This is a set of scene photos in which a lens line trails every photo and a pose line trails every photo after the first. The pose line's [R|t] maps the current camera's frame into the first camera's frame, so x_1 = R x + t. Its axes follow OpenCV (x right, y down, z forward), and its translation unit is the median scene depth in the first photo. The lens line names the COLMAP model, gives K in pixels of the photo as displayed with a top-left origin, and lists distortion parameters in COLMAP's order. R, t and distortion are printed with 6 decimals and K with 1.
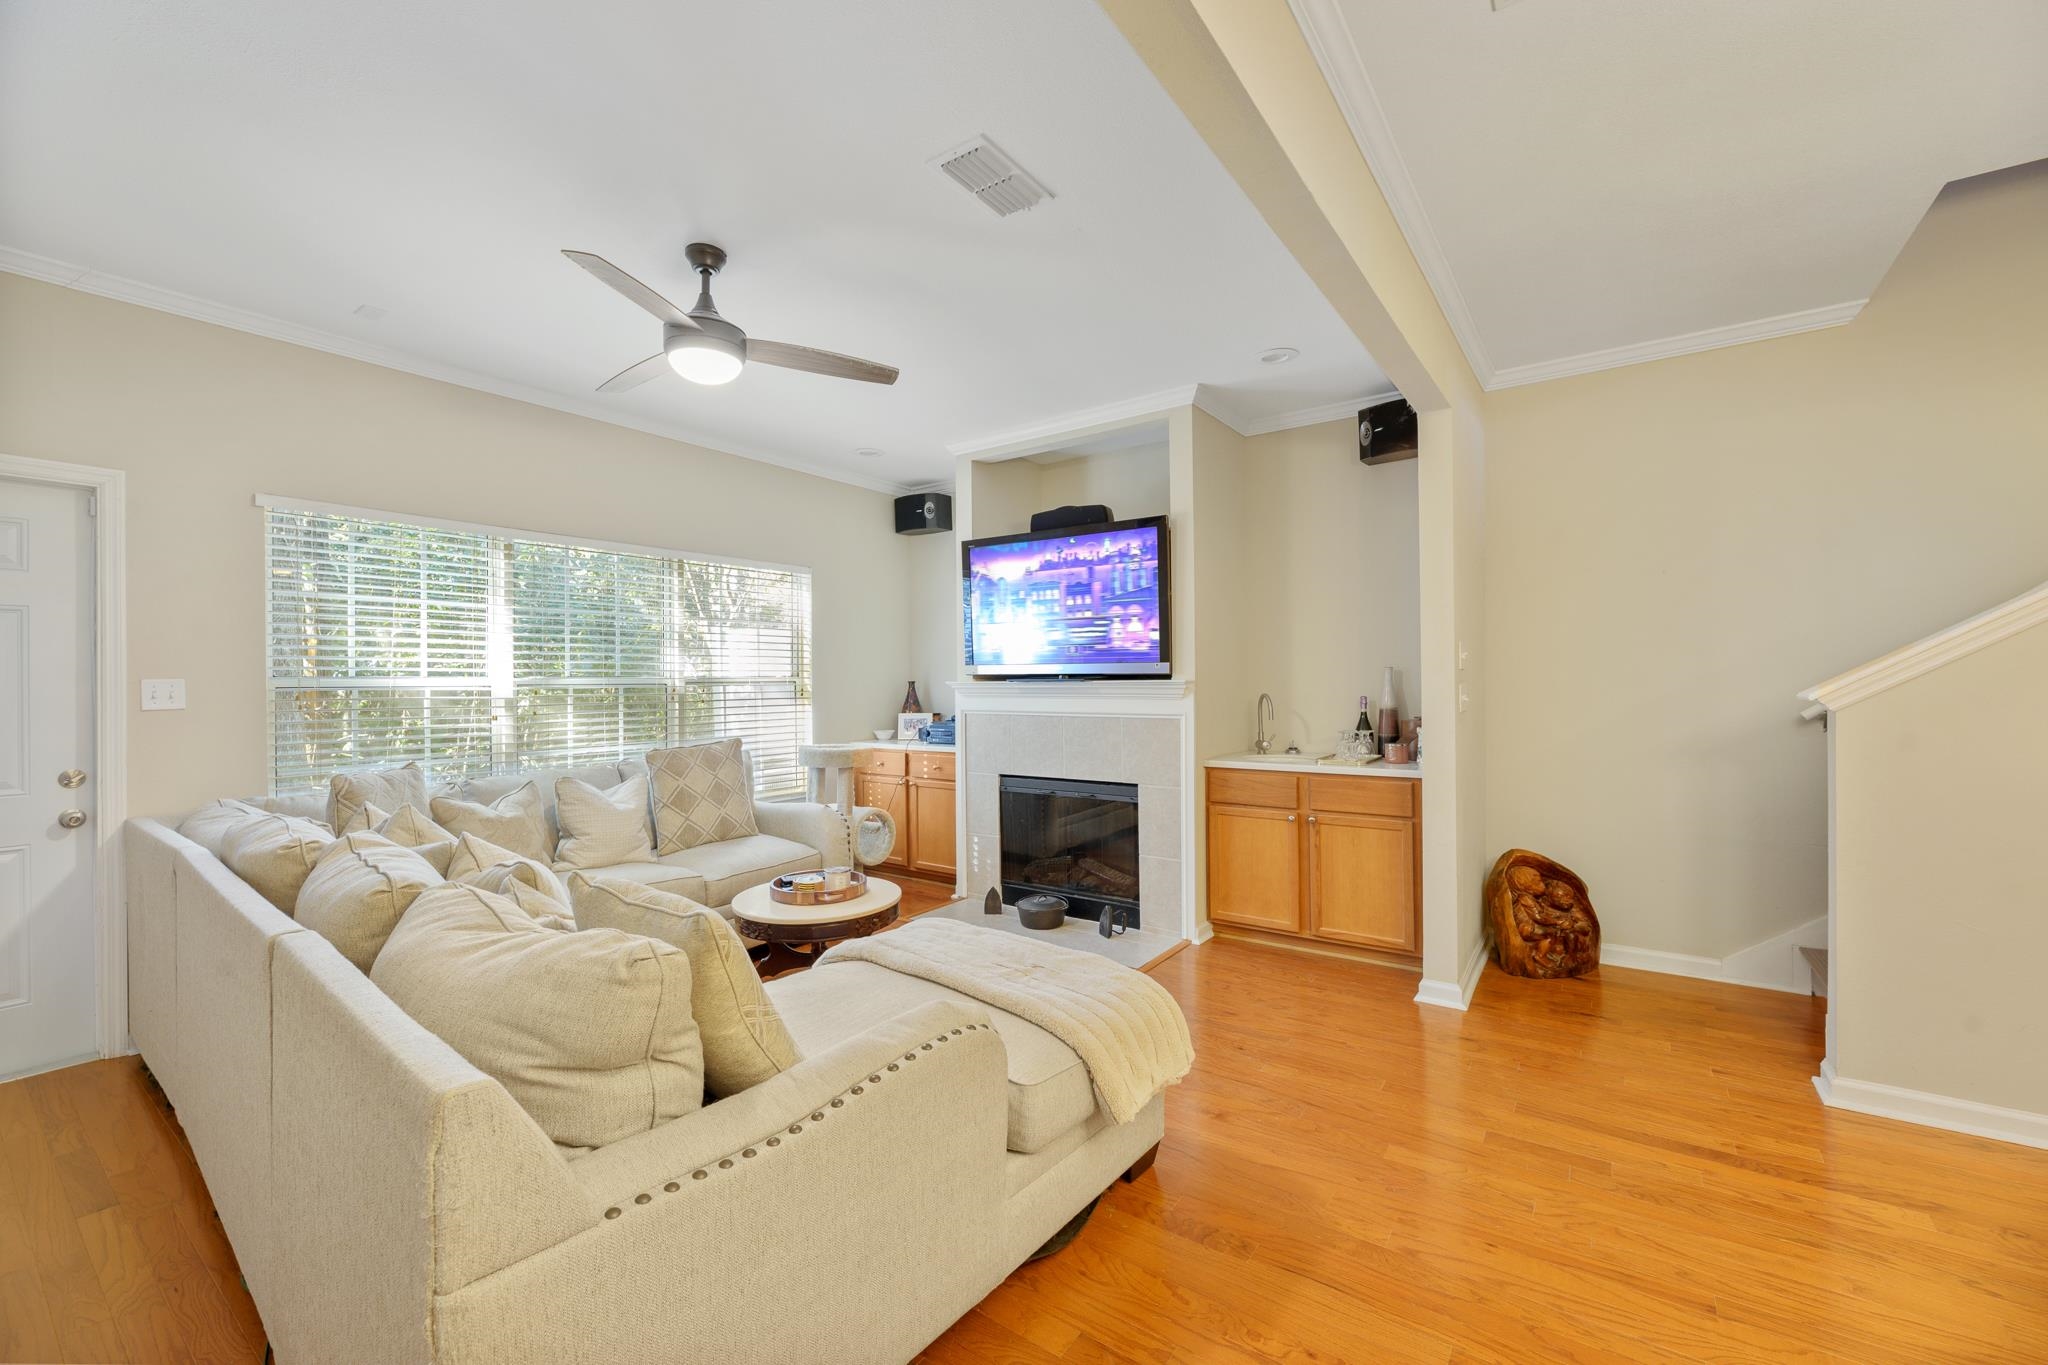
lens RADIAL K [[856.3, 0, 1024.0], [0, 856.3, 682.5], [0, 0, 1]] dist [-0.000930, -0.000587]
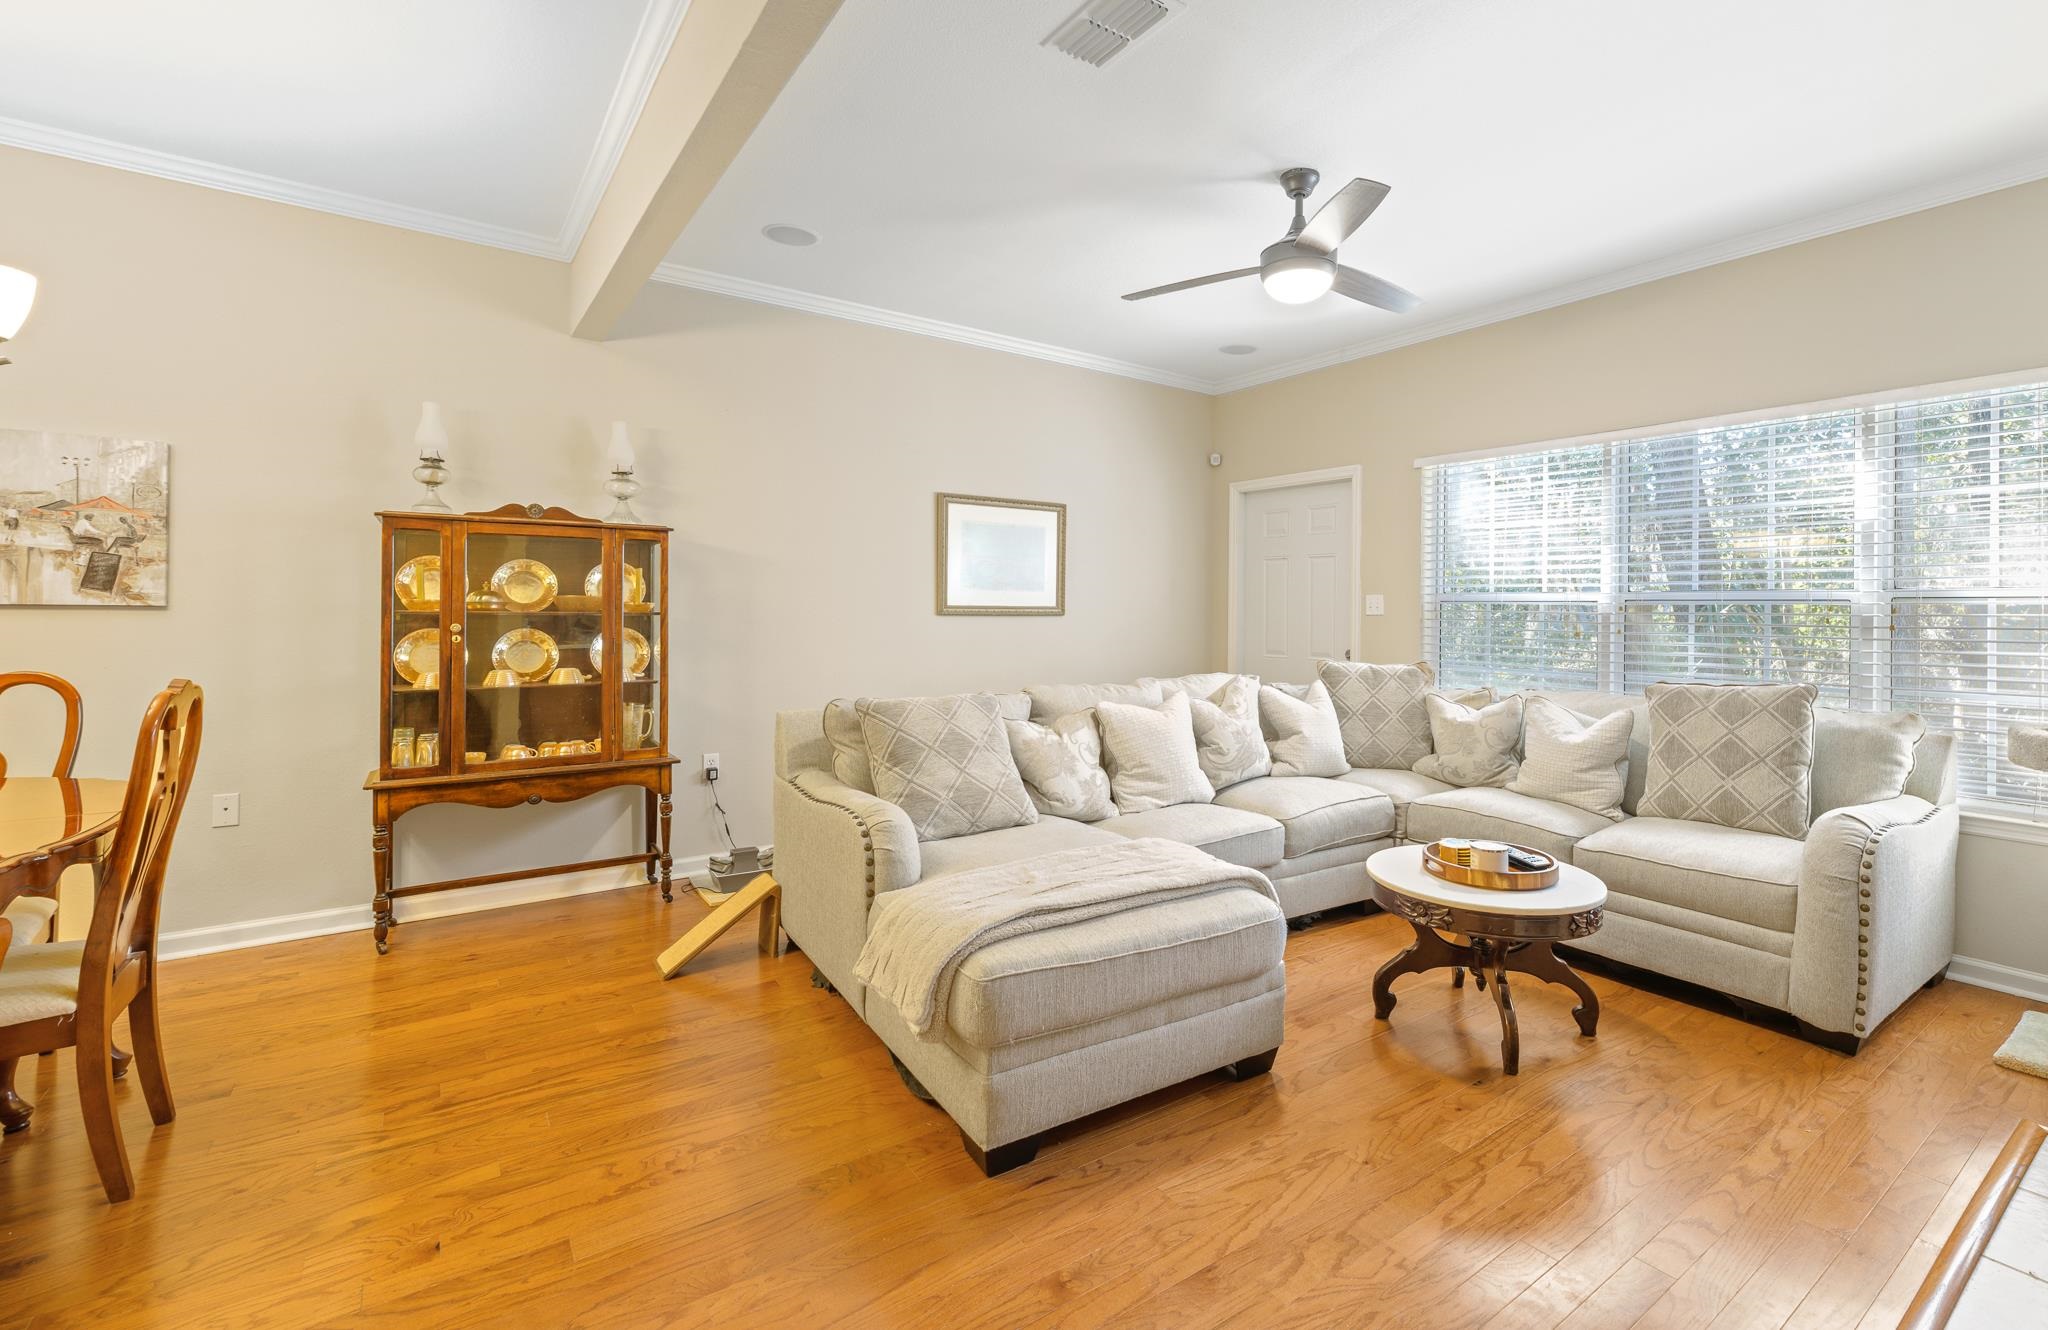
lens RADIAL K [[869.1, 0, 1029.4], [0, 869.1, 610.1], [0, 0, 1]] dist [-0.000149, -0.000029]
pose [[-0.341744, 0.003228, -0.939788, 0.566353], [-0.010183, 0.999923, 0.007138, 0.014731], [0.939738, 0.012009, -0.341684, 0.818393]]
